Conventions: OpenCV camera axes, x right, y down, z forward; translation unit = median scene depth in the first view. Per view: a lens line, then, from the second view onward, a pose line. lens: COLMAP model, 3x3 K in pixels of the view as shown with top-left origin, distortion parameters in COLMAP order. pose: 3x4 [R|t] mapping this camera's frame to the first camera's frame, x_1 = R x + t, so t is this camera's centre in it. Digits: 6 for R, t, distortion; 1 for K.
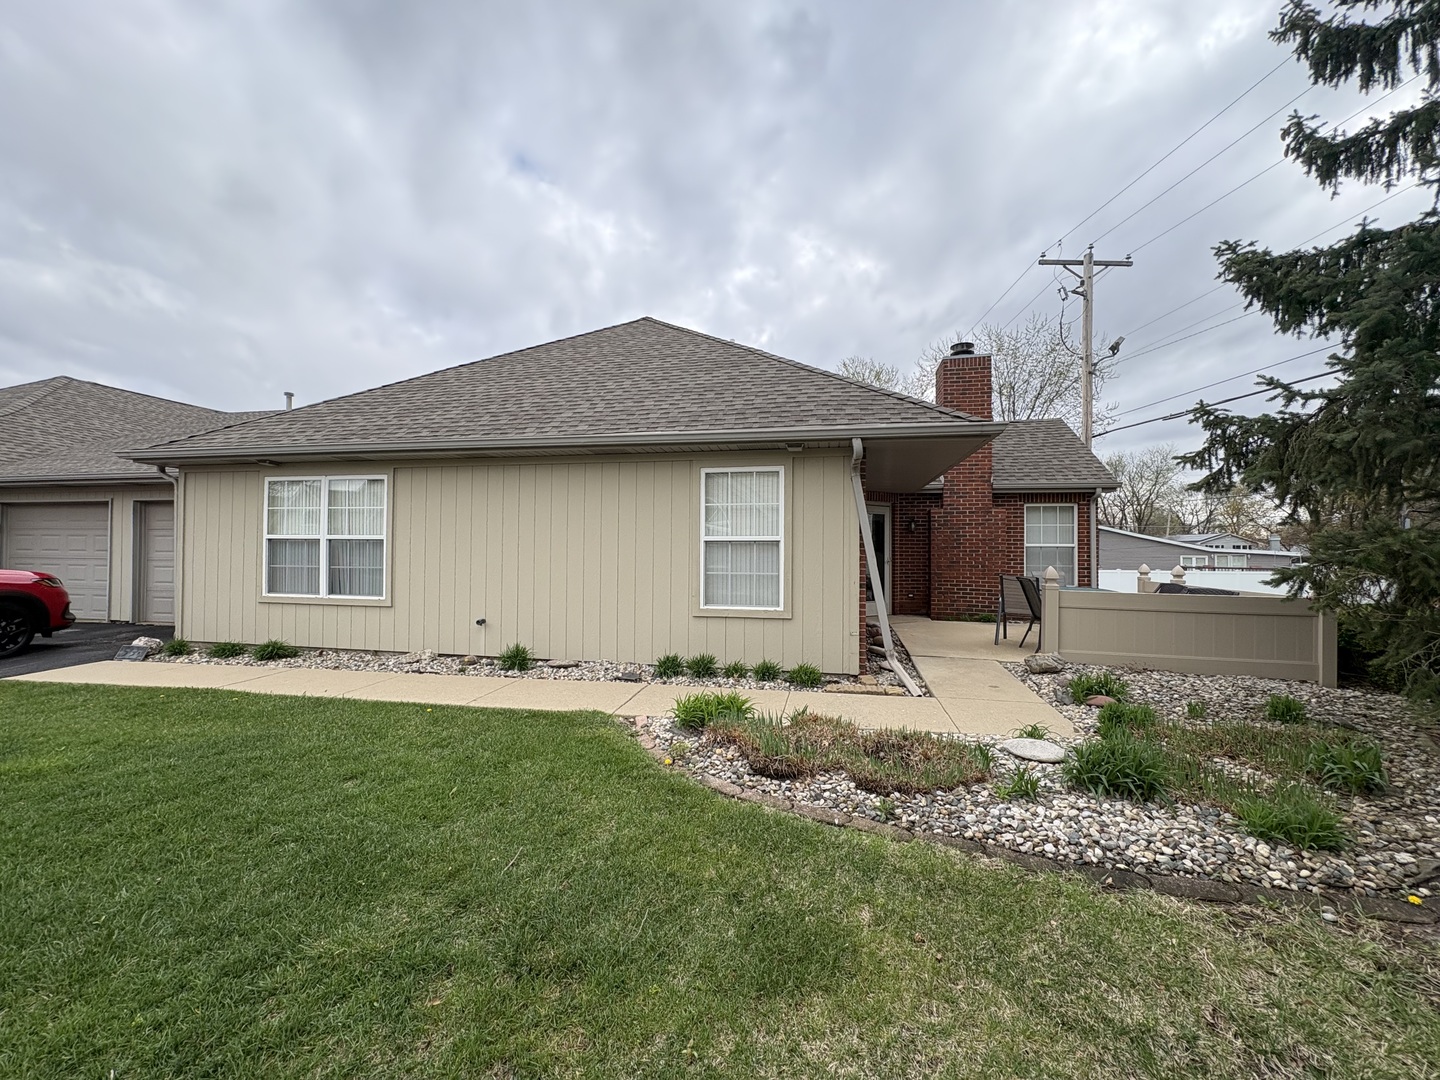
lens RADIAL K [[572.2, 0, 720.3], [0, 572.2, 537.9], [0, 0, 1]] dist [-0.001978, 0.000325]
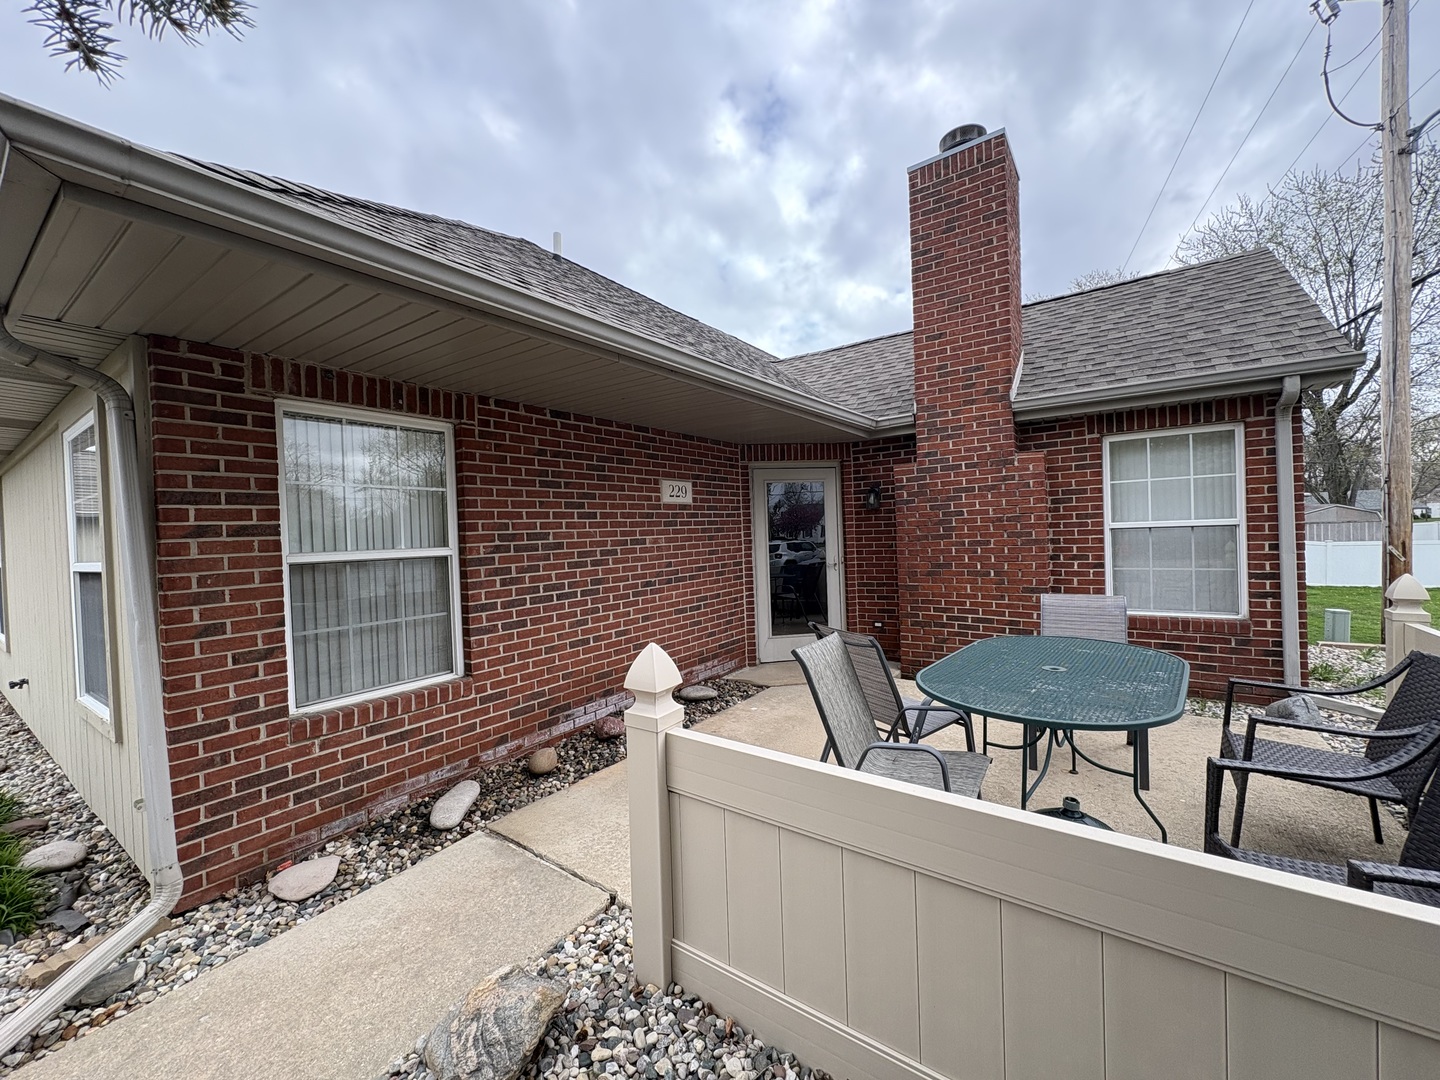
lens RADIAL K [[572.2, 0, 720.3], [0, 572.2, 537.9], [0, 0, 1]] dist [-0.001978, 0.000325]
pose [[0.915366, -0.036983, -0.400920, 0.650162], [0.051560, 0.998341, 0.025628, -0.008101], [0.399307, -0.044131, 0.915755, 0.675034]]
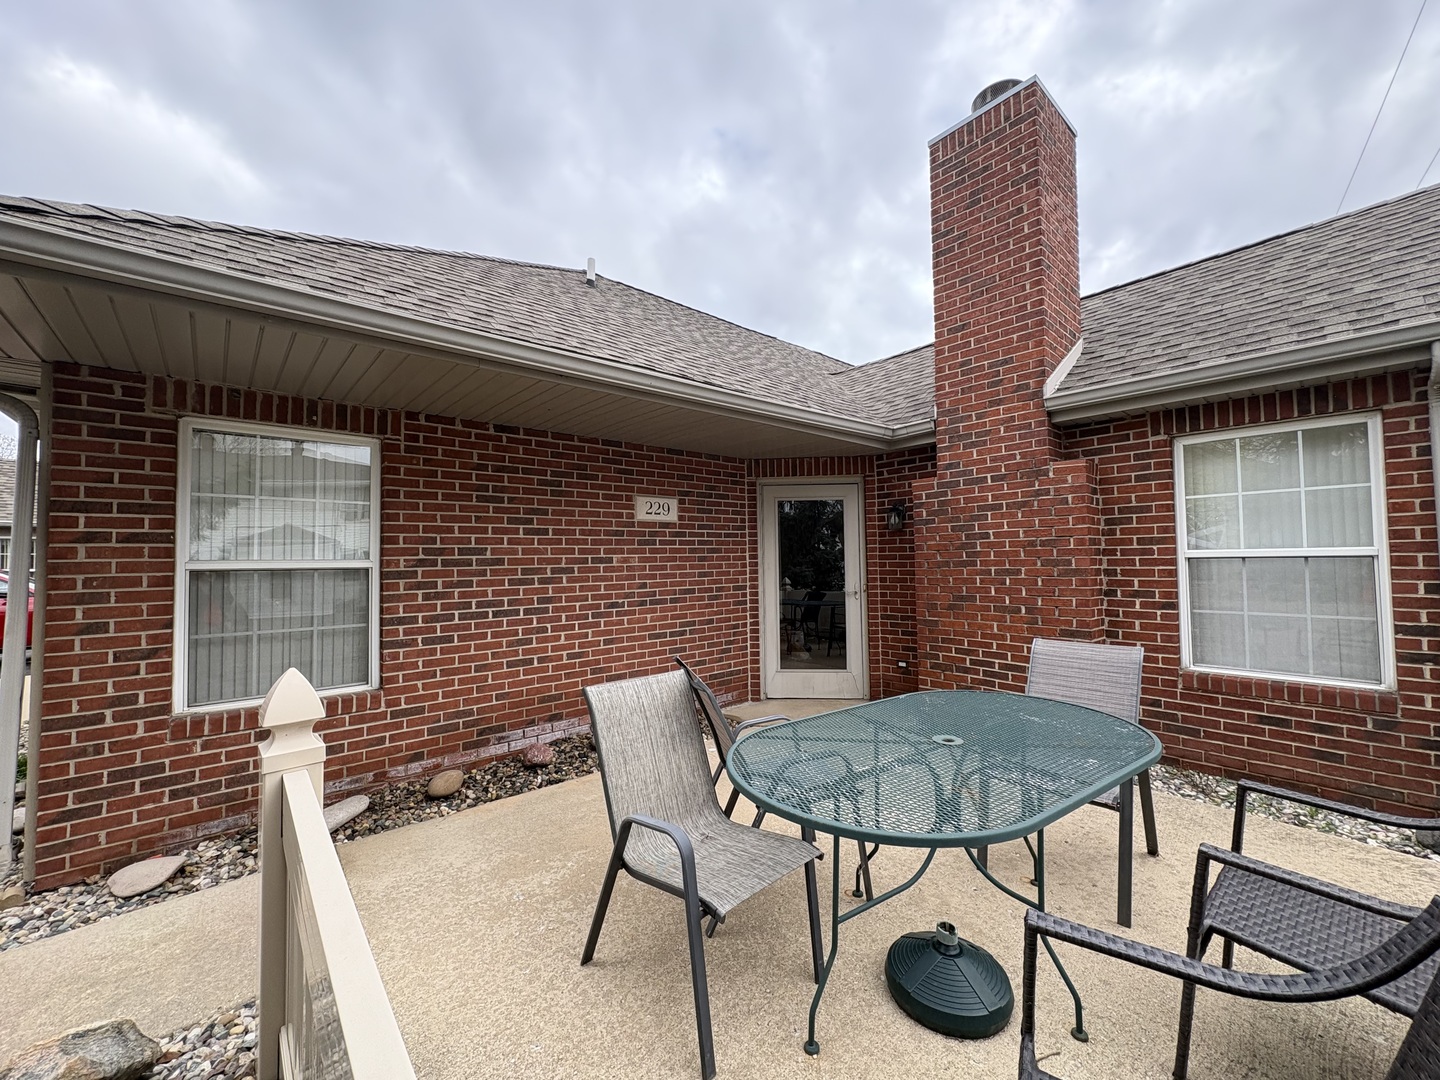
lens RADIAL K [[572.2, 0, 720.3], [0, 572.2, 537.9], [0, 0, 1]] dist [-0.001978, 0.000325]
pose [[0.794539, -0.041592, -0.605787, 0.786602], [0.032339, 0.999134, -0.026183, 0.004524], [0.606352, 0.001213, 0.795196, 0.819845]]
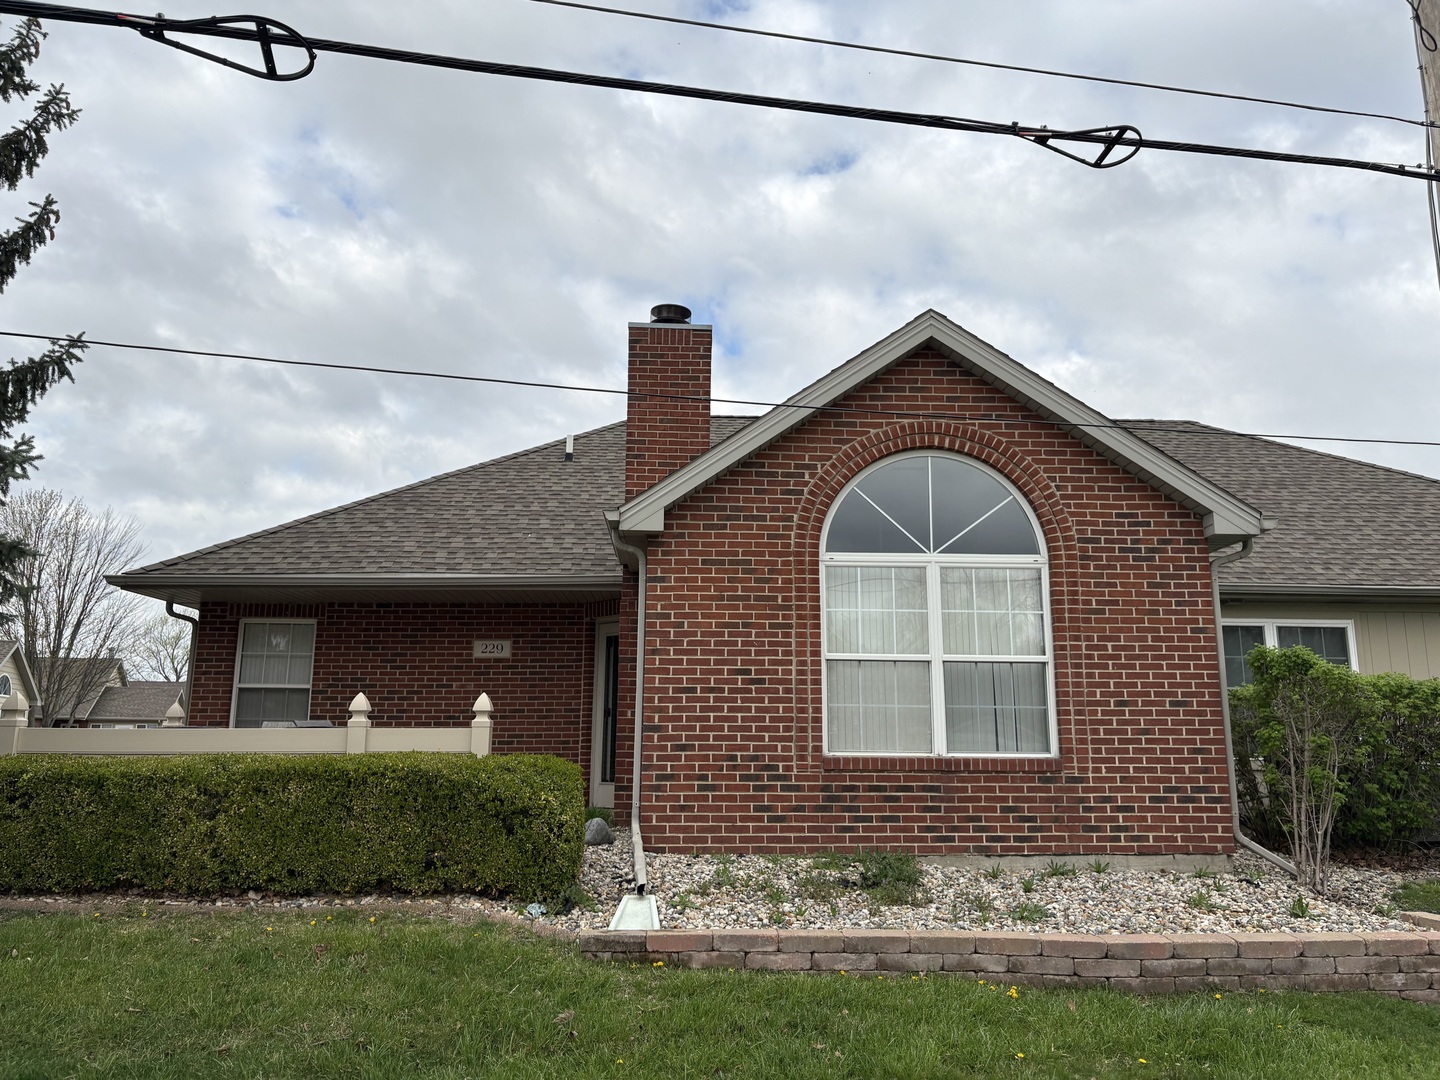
lens RADIAL K [[1097.6, 0, 724.8], [0, 1097.6, 522.6], [0, 0, 1]] dist [0.073375, -0.105886]
pose [[0.224503, -0.207648, -0.952093, 2.181182], [0.017123, 0.977723, -0.209200, 0.133641], [0.974323, 0.030663, 0.223057, 1.282414]]
